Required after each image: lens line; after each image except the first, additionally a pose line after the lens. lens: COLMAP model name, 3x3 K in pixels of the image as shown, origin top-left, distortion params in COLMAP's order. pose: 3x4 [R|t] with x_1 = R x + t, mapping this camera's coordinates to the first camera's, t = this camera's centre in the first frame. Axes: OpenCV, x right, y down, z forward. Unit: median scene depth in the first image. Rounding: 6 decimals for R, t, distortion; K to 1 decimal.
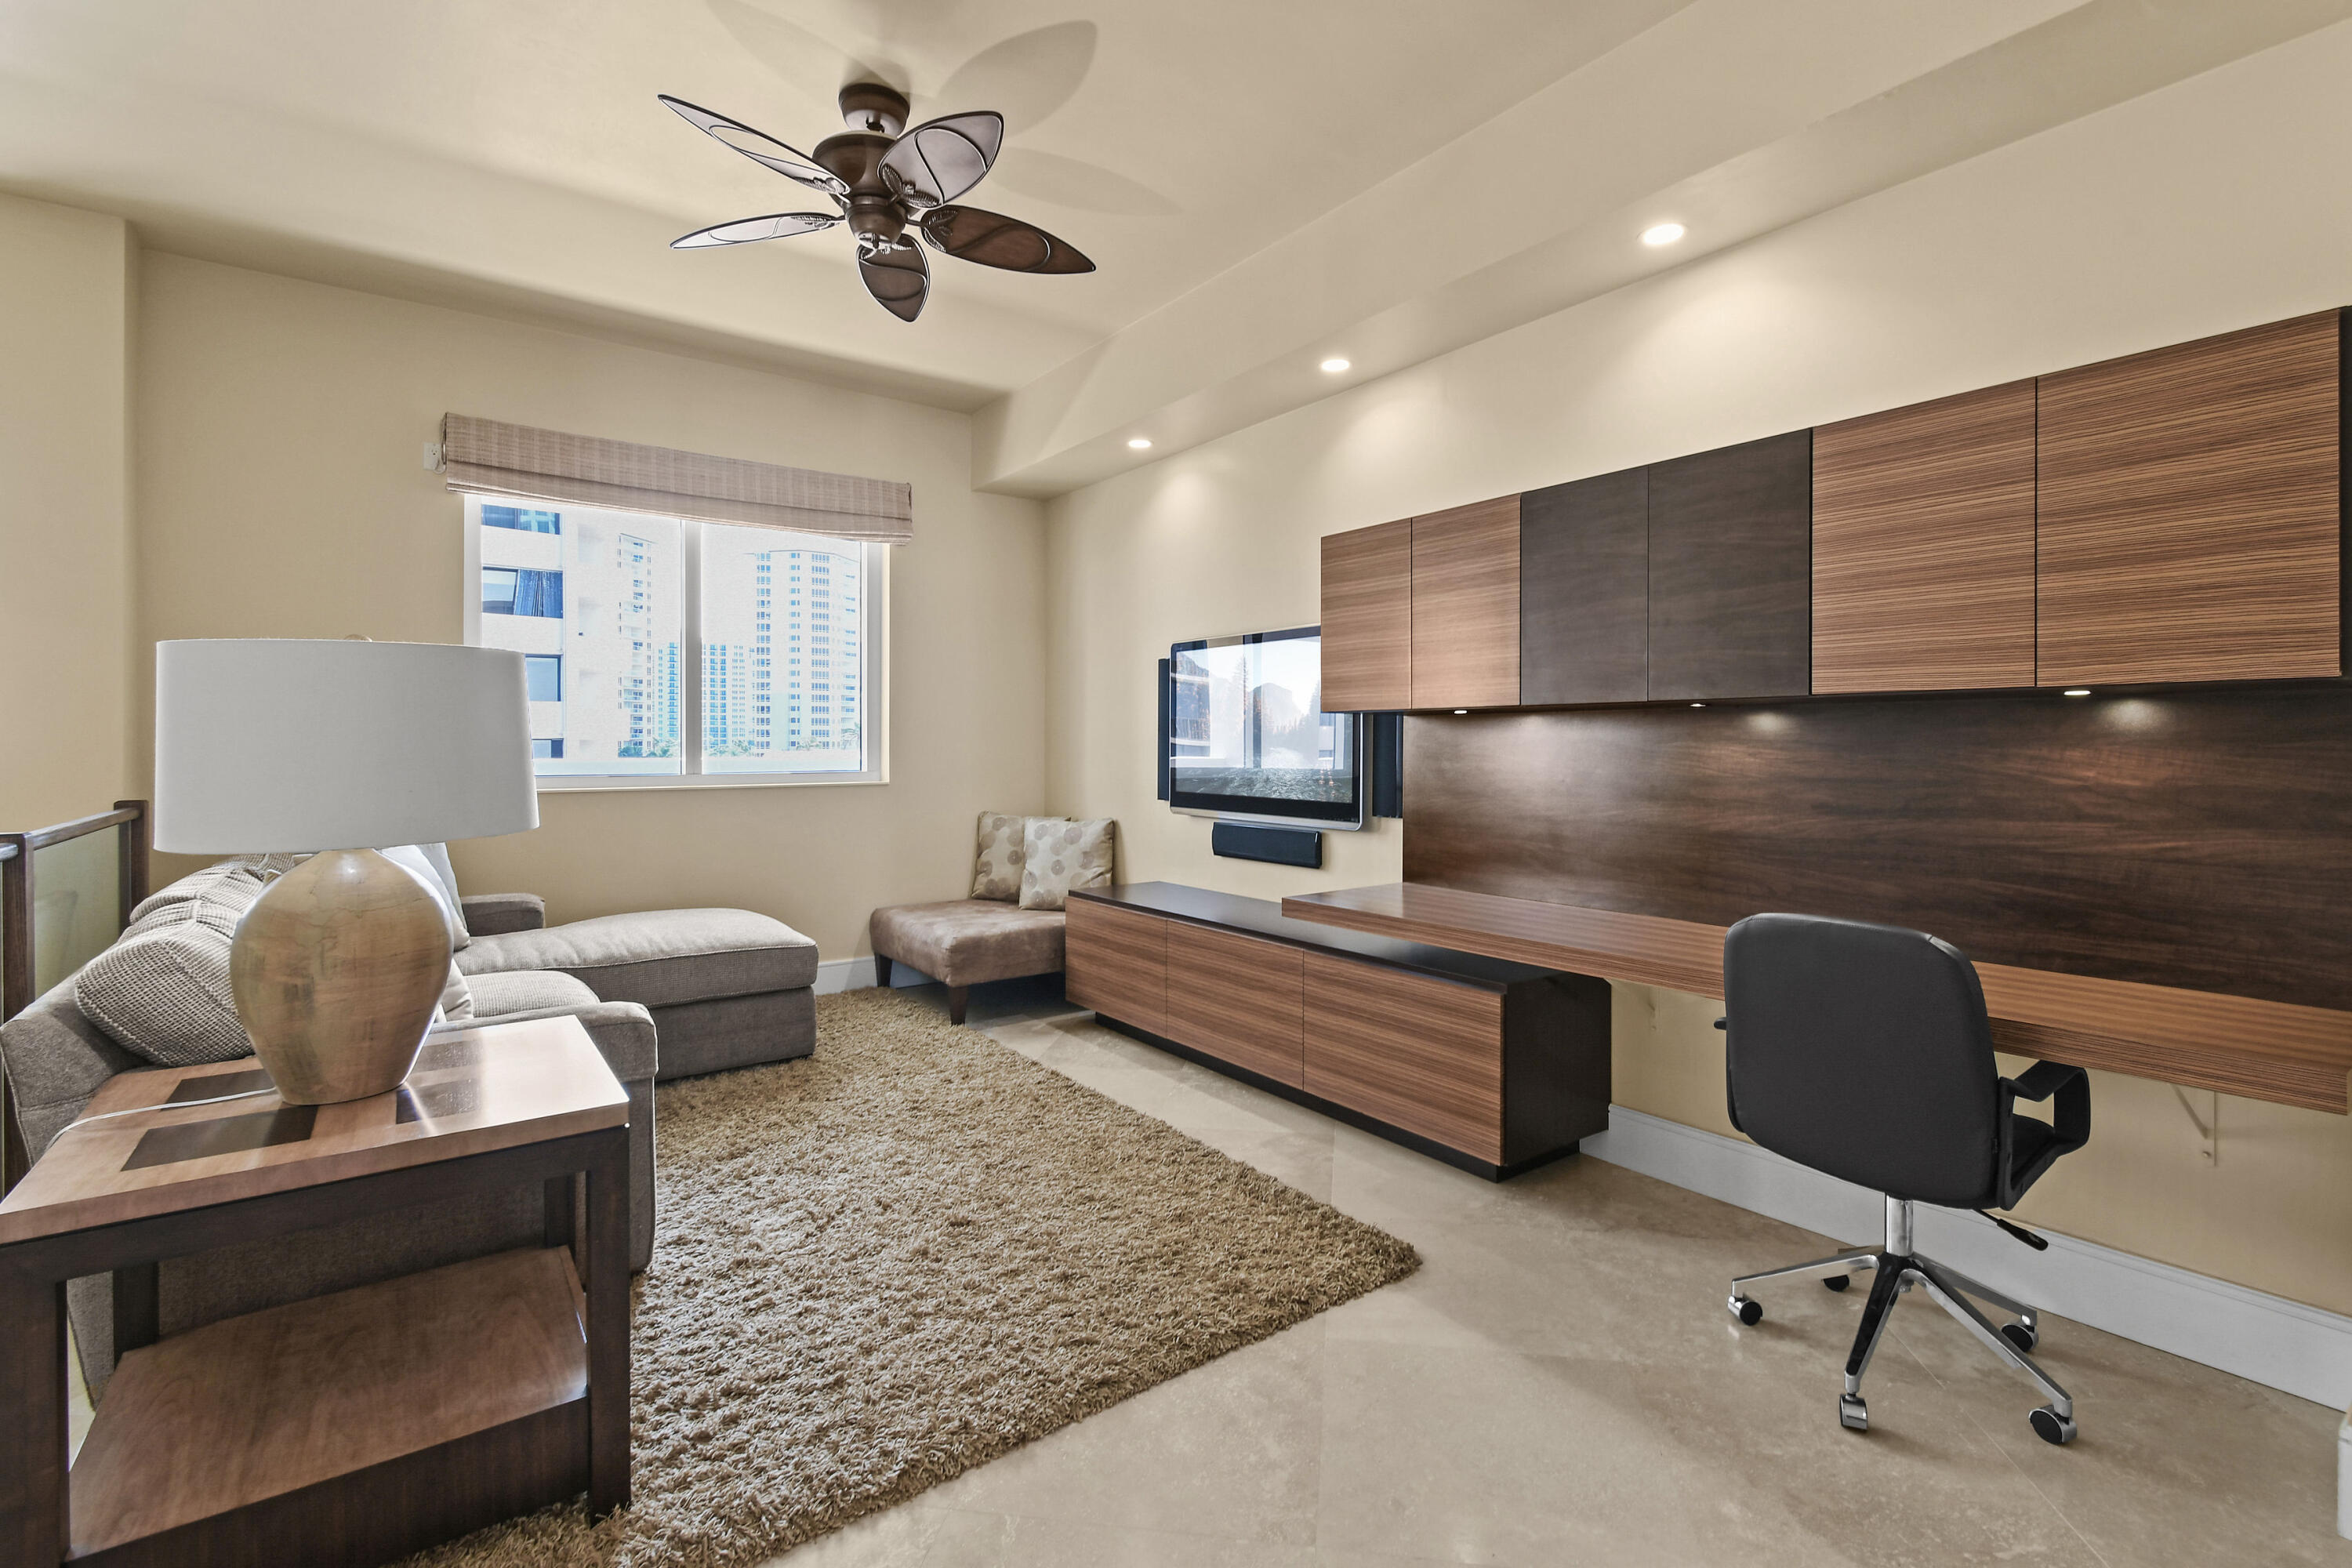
lens RADIAL K [[1058.2, 0, 1184.9], [0, 1058.2, 753.2], [0, 0, 1]] dist [0.001142, -0.000016]
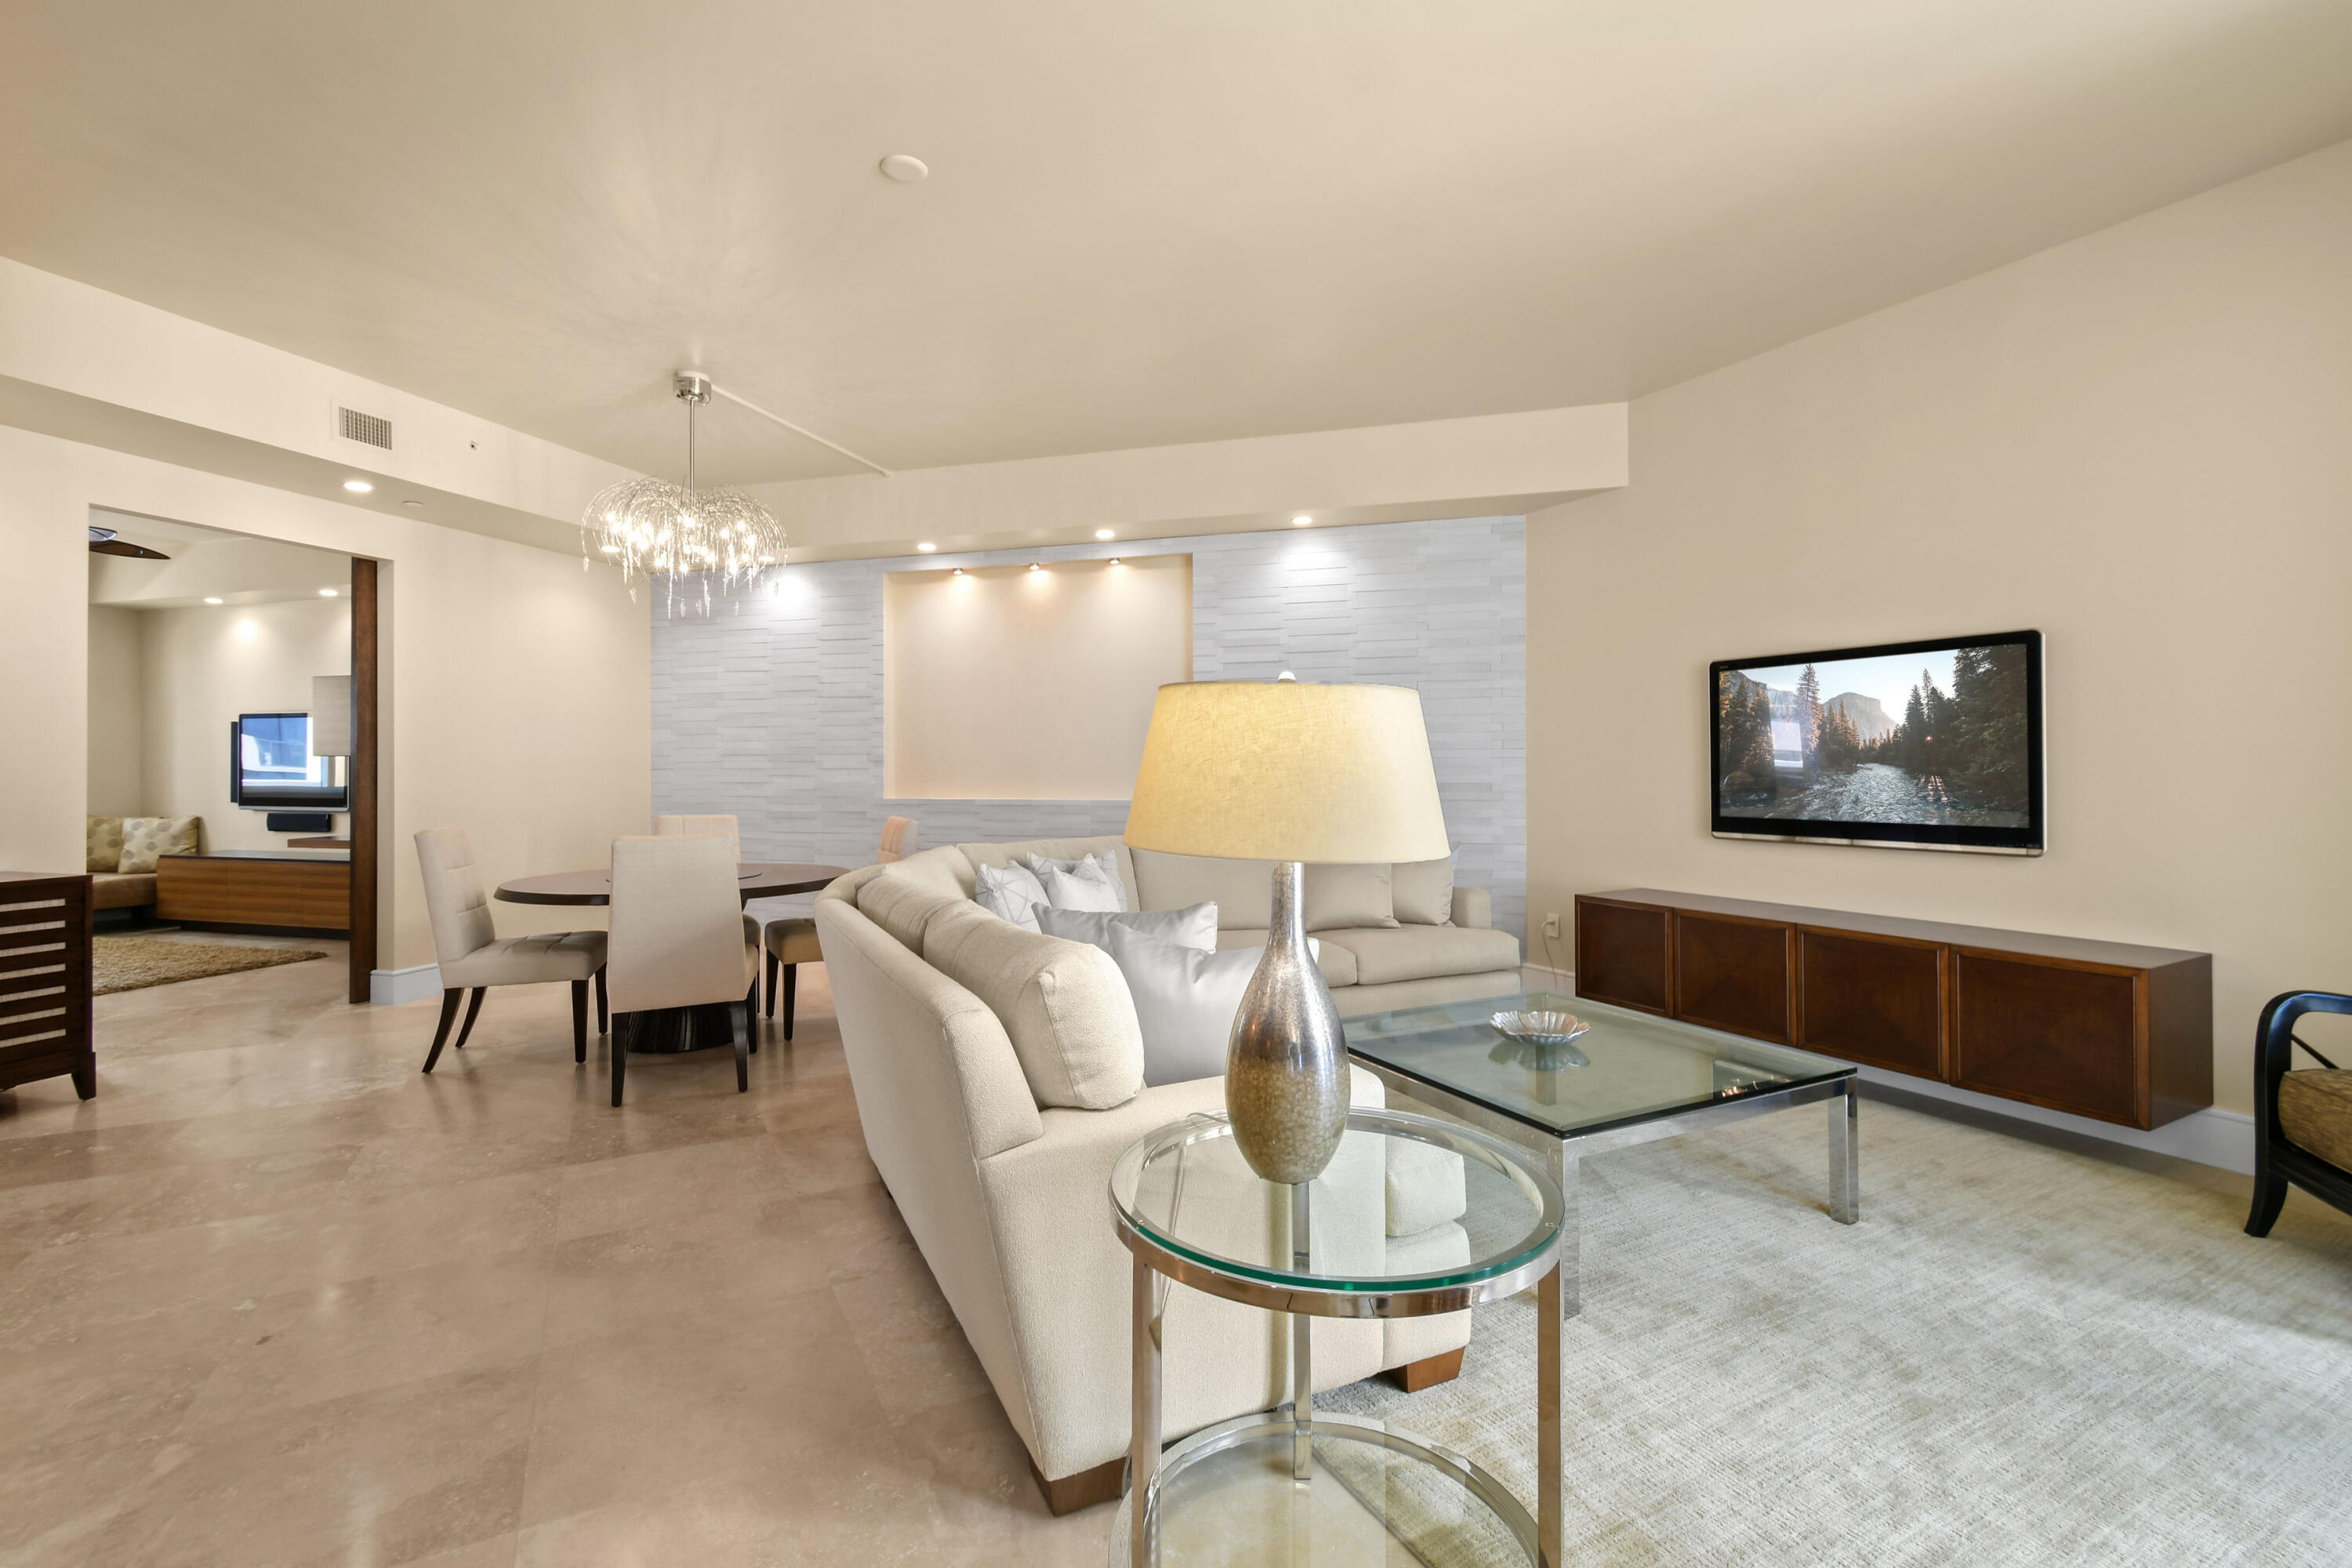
lens RADIAL K [[1049.1, 0, 1173.9], [0, 1049.1, 759.8], [0, 0, 1]] dist [-0.005359, -0.000781]
pose [[0.795328, 0.001904, 0.606176, 0.326794], [0.008522, 0.999861, -0.014321, 0.023139], [-0.606119, 0.016556, 0.795202, -2.540725]]
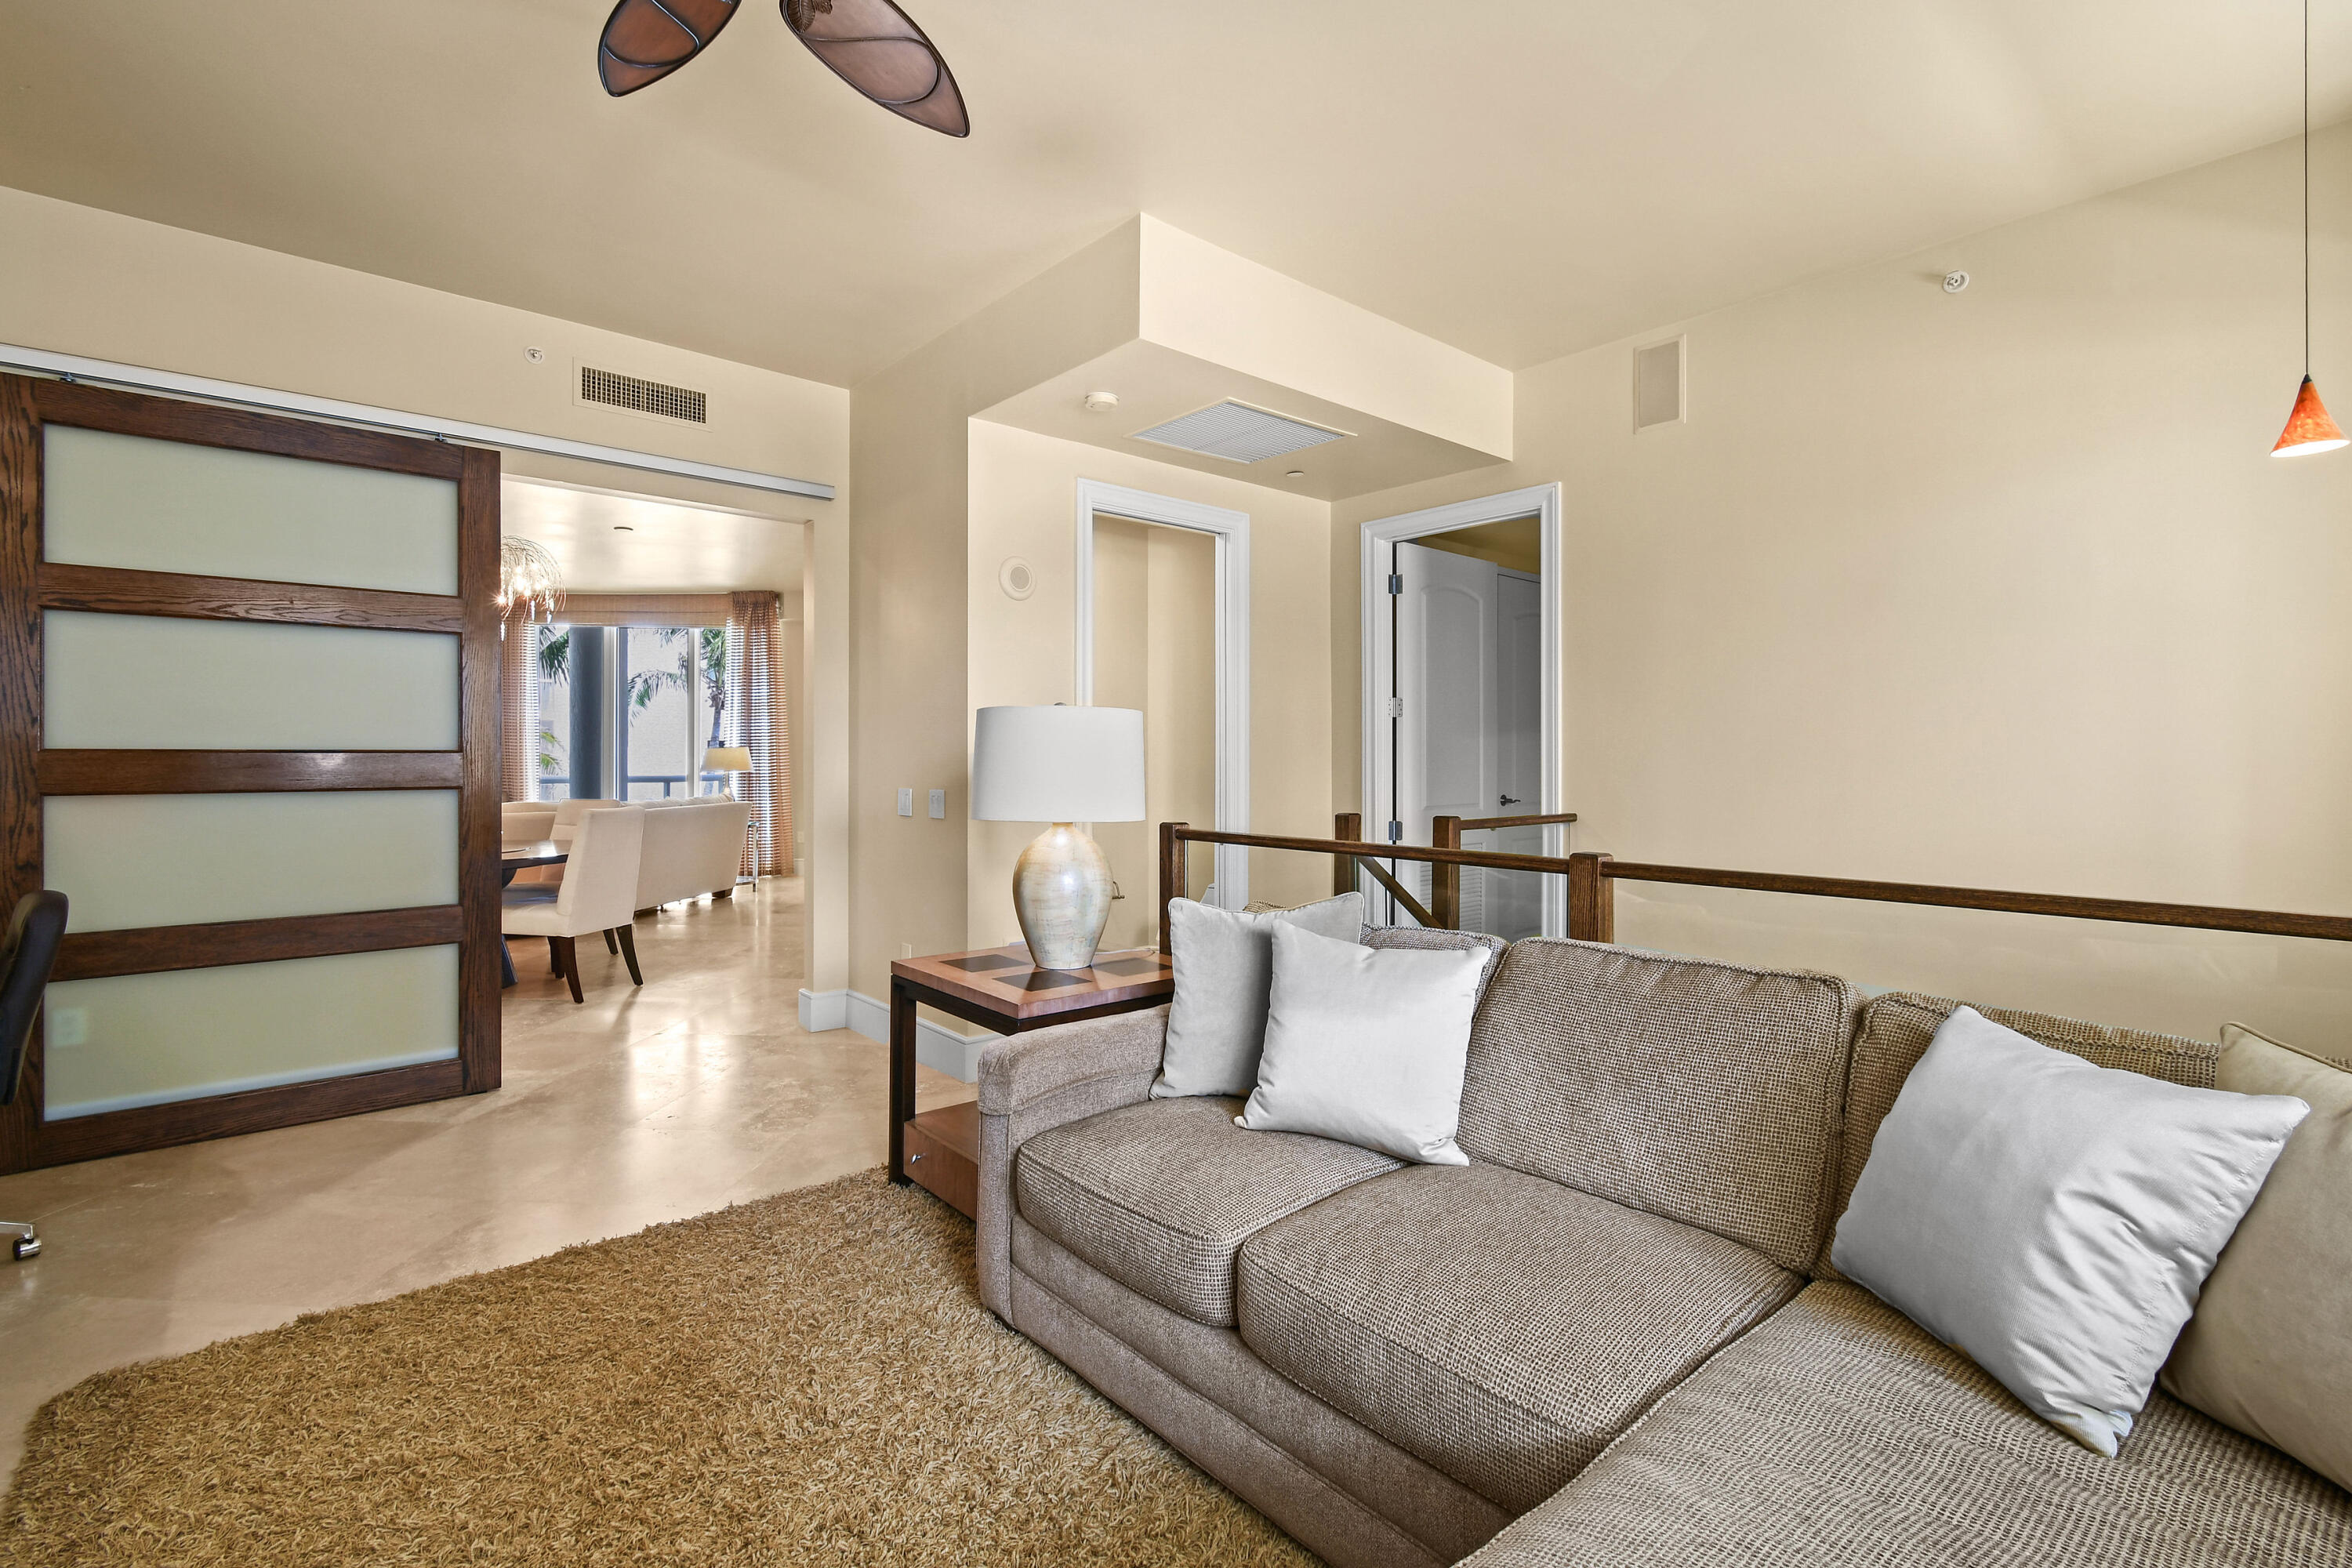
lens RADIAL K [[1049.1, 0, 1173.9], [0, 1049.1, 759.8], [0, 0, 1]] dist [-0.005359, -0.000781]
pose [[-0.996083, -0.000718, -0.088424, -0.552323], [-0.001567, 0.999953, 0.009536, -0.020616], [0.088413, 0.009637, -0.996037, 1.842554]]
